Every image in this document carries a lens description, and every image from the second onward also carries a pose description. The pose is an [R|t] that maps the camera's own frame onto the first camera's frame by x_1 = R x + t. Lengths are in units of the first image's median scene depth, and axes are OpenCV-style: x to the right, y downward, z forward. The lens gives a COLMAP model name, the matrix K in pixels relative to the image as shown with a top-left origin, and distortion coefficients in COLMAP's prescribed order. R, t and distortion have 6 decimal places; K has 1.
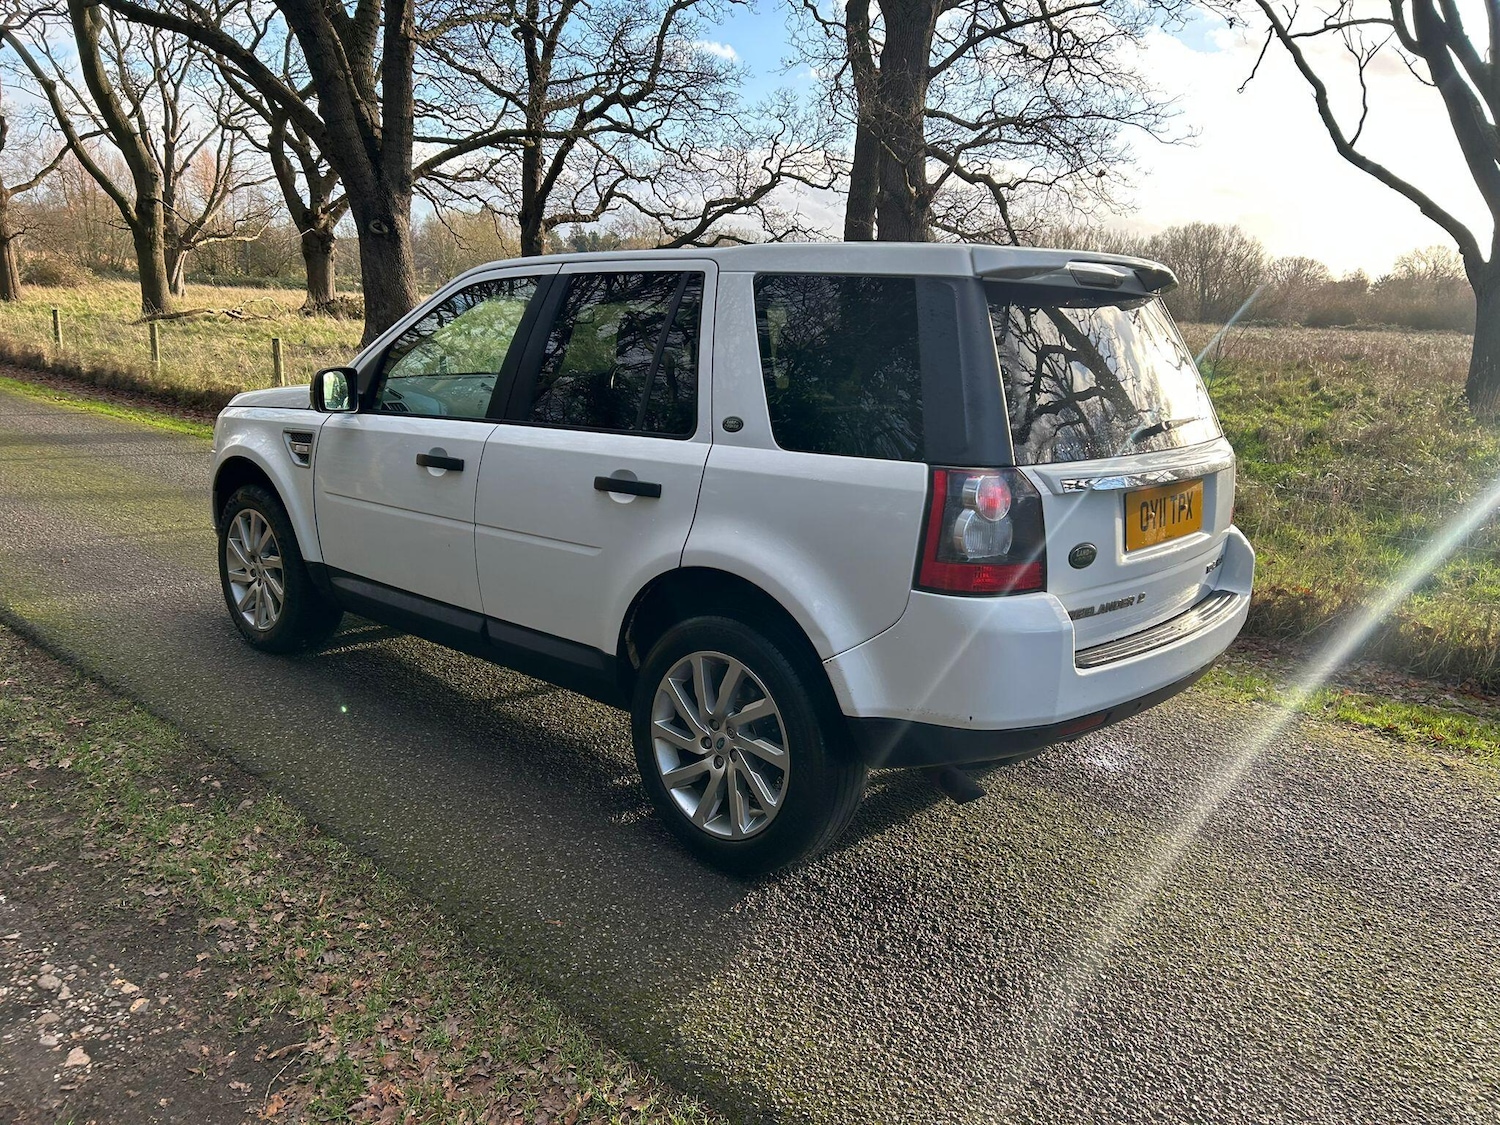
lens RADIAL K [[1115.8, 0, 758.8], [0, 1115.8, 547.8], [0, 0, 1]] dist [0.051705, -0.055306]
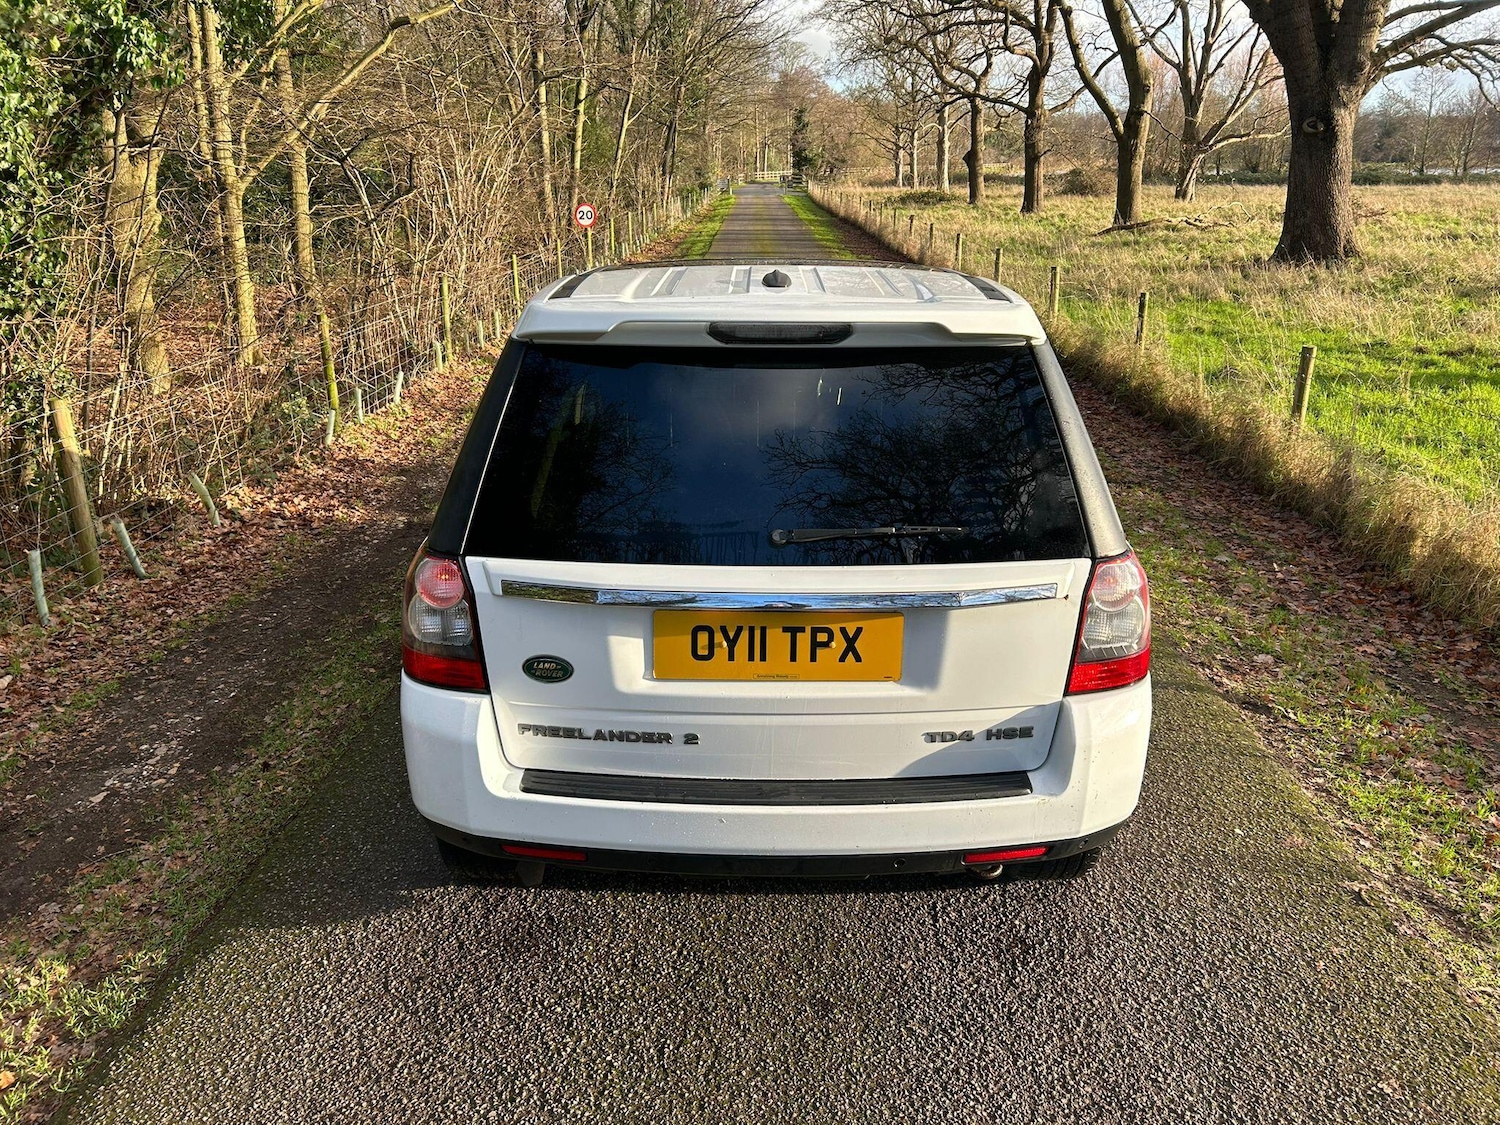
lens RADIAL K [[1115.8, 0, 751.8], [0, 1115.8, 564.3], [0, 0, 1]] dist [0.051705, -0.055306]
pose [[0.661819, 0.202376, -0.721831, 0.689855], [-0.130387, 0.979271, 0.155006, -0.156443], [0.738238, -0.008469, 0.674488, 0.360017]]
